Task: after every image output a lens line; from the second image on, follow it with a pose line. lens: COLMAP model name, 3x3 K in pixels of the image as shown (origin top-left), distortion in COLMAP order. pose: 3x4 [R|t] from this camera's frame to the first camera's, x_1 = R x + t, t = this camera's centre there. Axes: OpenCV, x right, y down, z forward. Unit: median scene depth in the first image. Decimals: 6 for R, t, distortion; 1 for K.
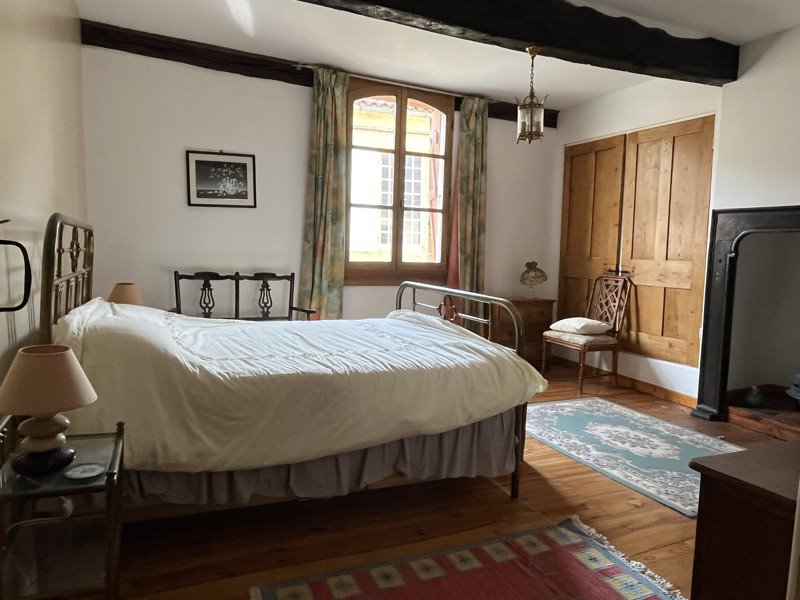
lens RADIAL K [[540.0, 0, 400.0], [0, 540.0, 300.0], [0, 0, 1]] dist [-0.000582, -0.002200]
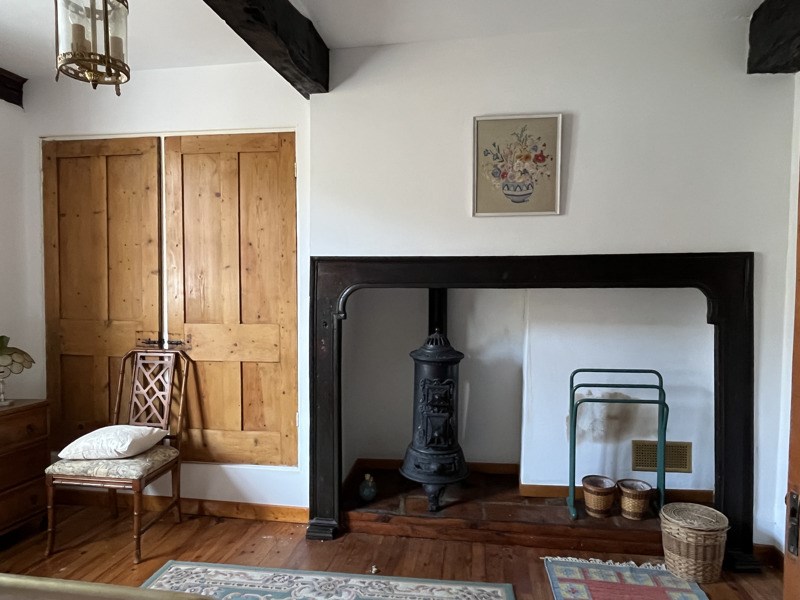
lens RADIAL K [[540.0, 0, 400.0], [0, 540.0, 300.0], [0, 0, 1]] dist [-0.000582, -0.002200]
pose [[0.548662, -0.040416, 0.835067, 0.015798], [0.092023, 0.995681, -0.012272, -0.072027], [-0.830964, 0.083578, 0.550012, 0.407508]]
